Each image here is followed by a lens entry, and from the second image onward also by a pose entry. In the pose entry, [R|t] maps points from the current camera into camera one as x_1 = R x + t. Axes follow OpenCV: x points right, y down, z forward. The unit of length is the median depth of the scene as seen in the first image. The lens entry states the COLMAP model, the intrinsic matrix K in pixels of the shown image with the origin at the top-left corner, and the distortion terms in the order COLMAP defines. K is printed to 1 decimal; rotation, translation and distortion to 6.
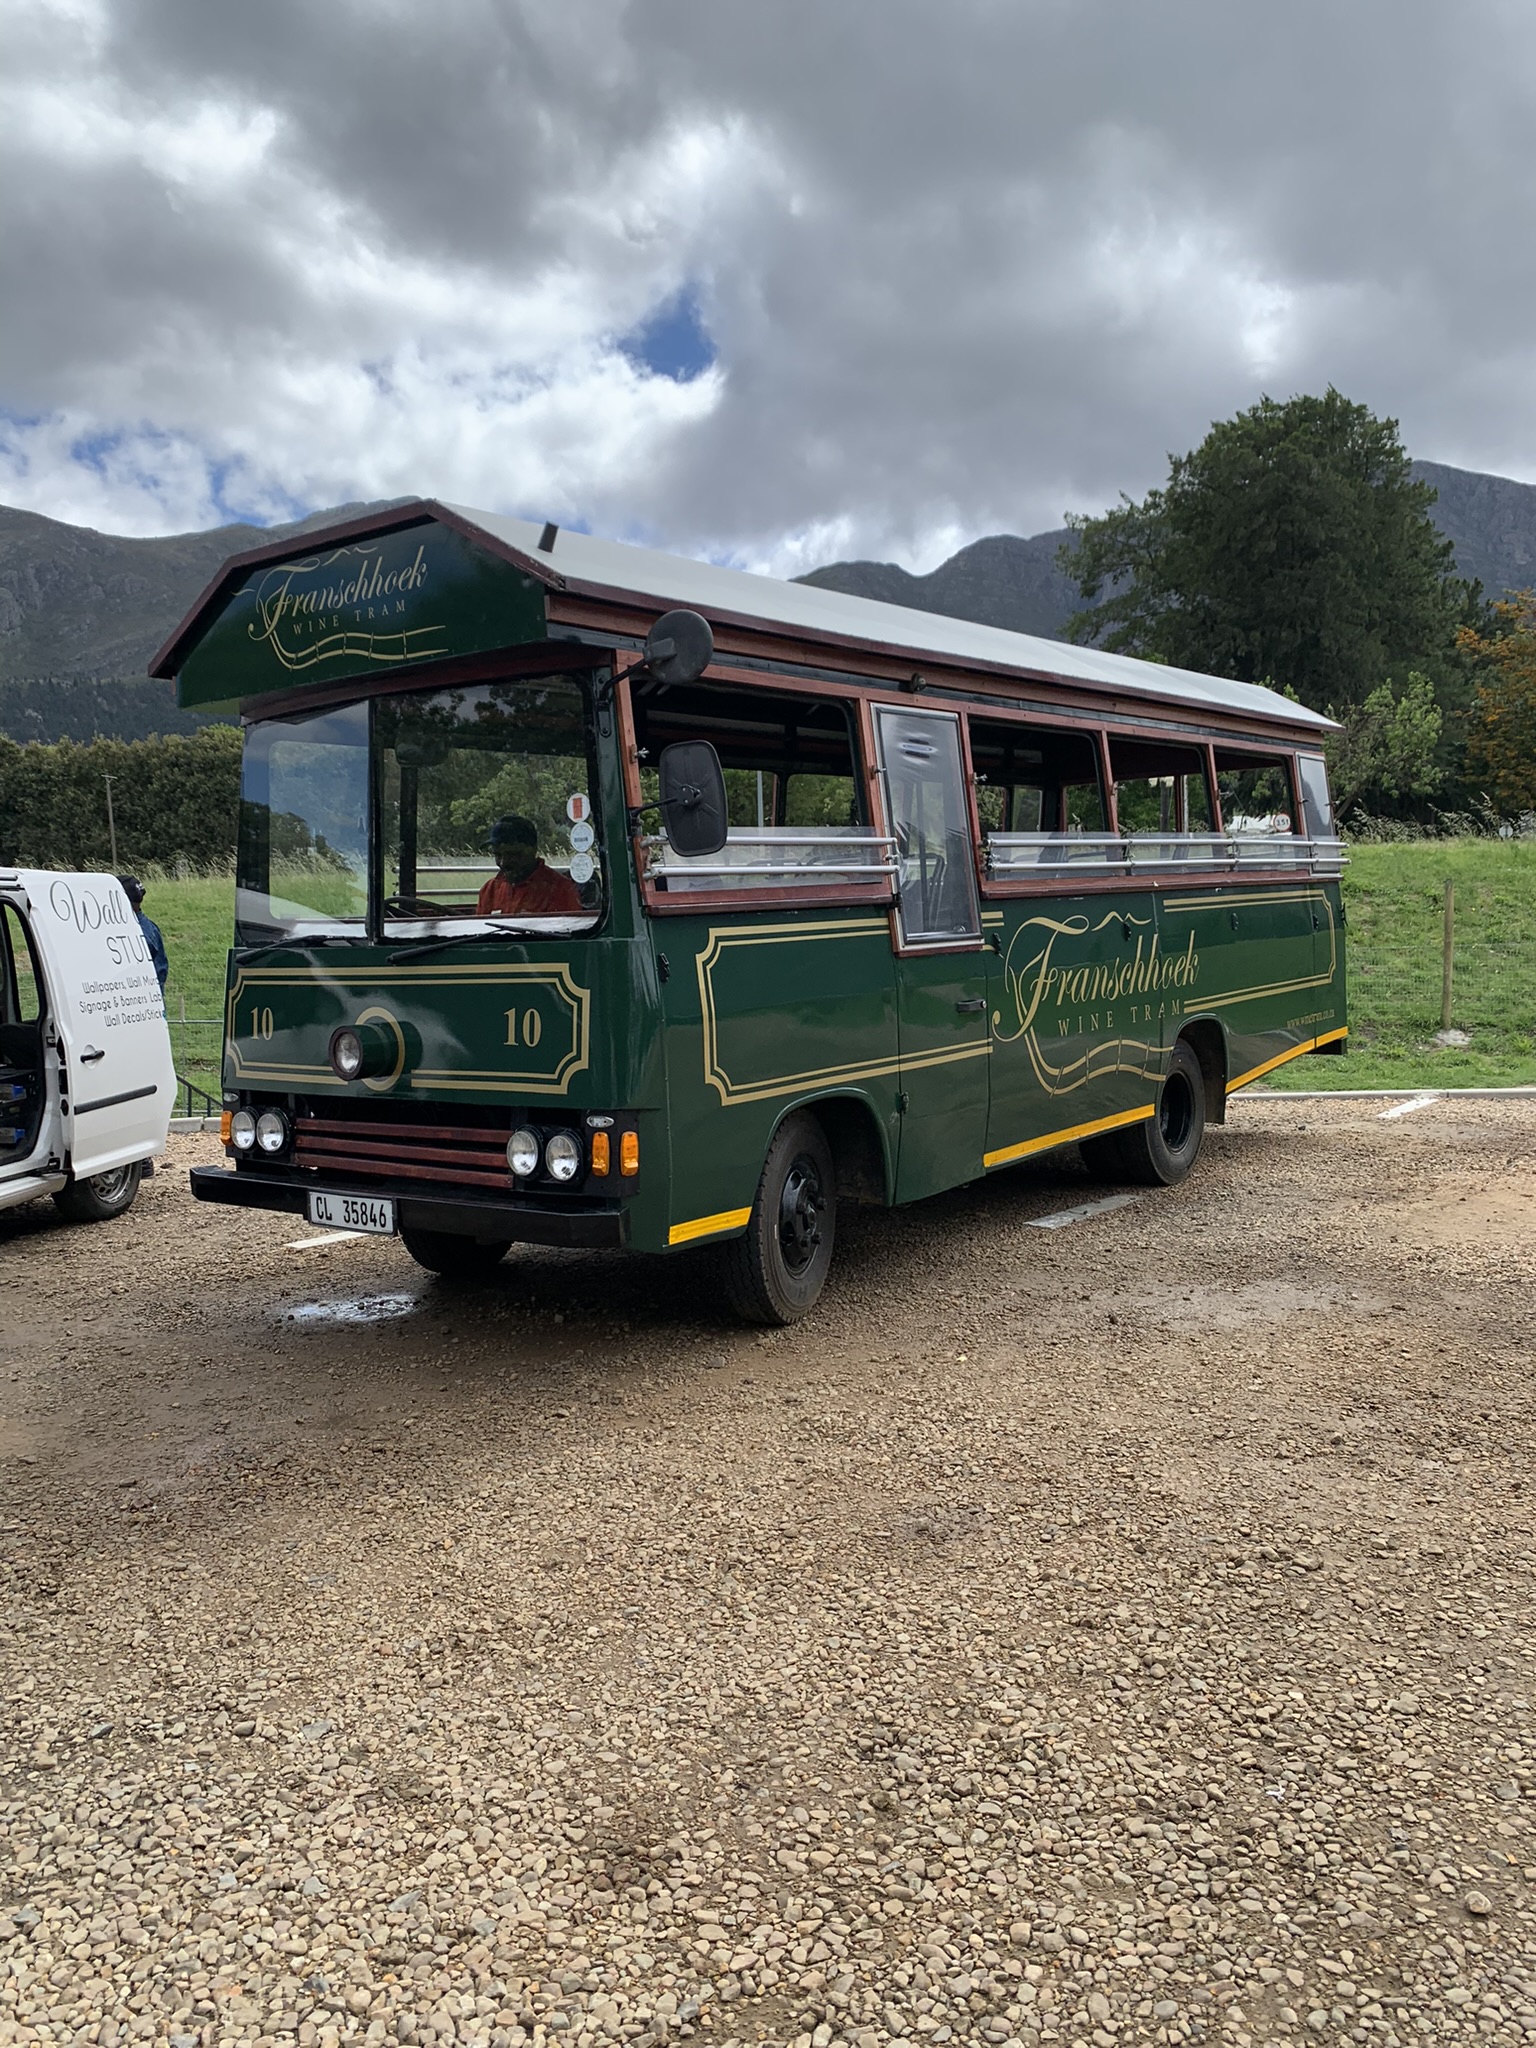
lens RADIAL K [[1509.1, 0, 768.0], [0, 1509.1, 1024.0], [0, 0, 1]] dist [0.052761, -0.115616]
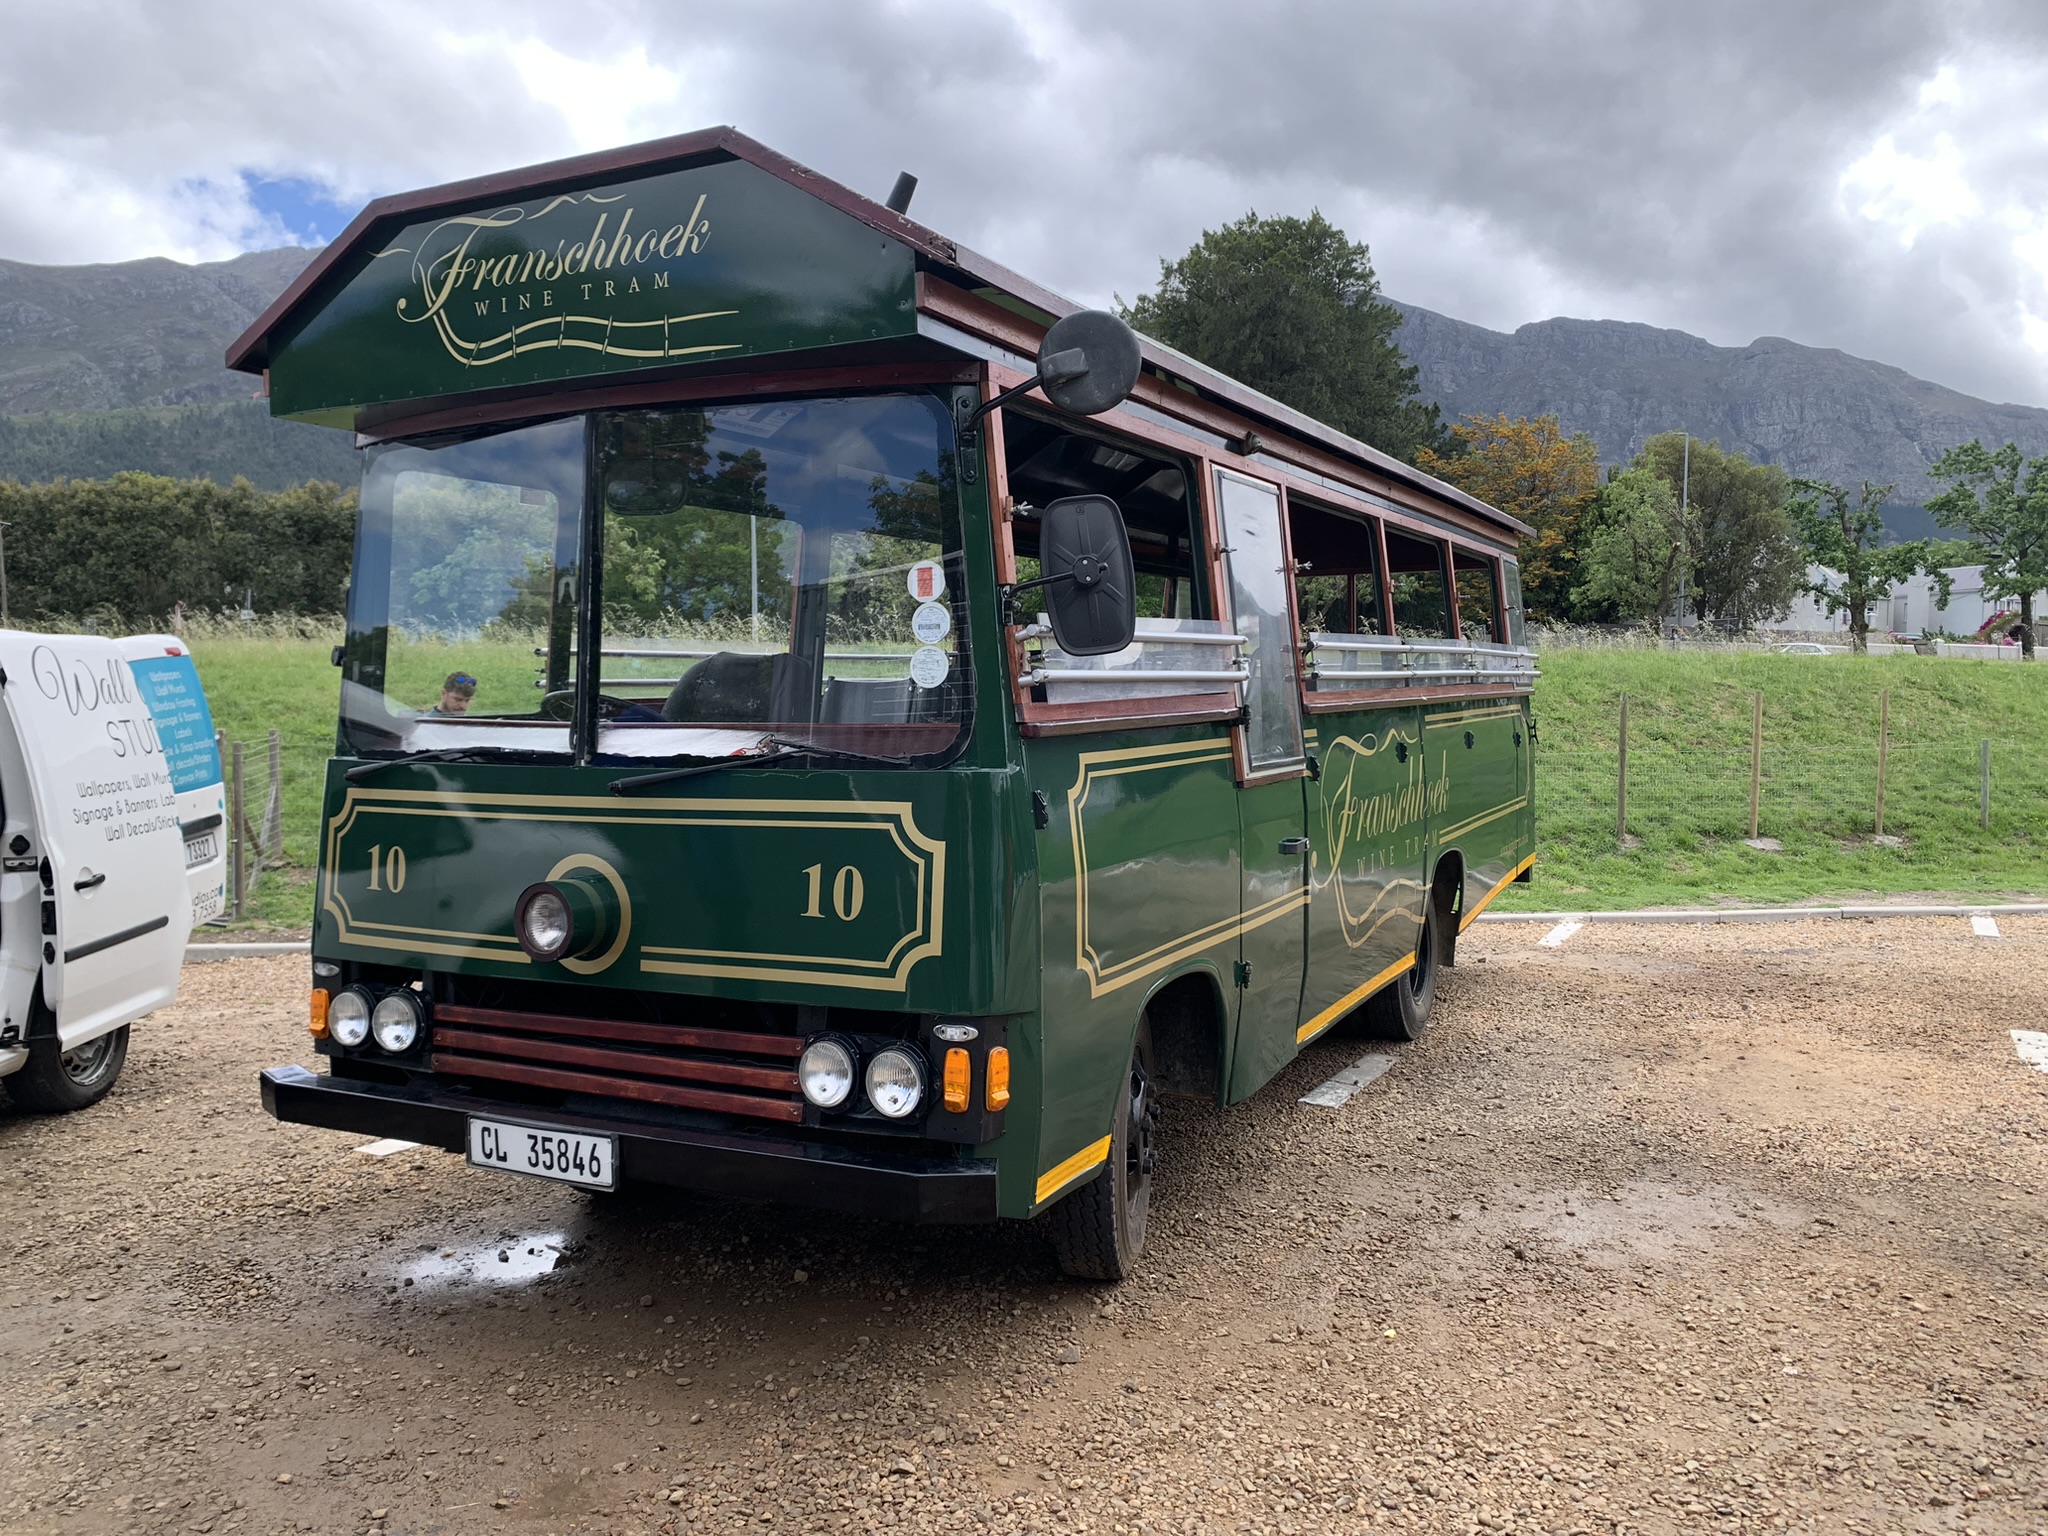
lens RADIAL K [[1530.0, 0, 1024.0], [0, 1530.0, 768.0], [0, 0, 1]] dist [0.003958, 0.001696]
pose [[0.982845, 0.020845, 0.183249, -0.179522], [-0.015598, 0.999427, -0.030030, -0.030768], [-0.183770, 0.026656, 0.982608, 0.255765]]
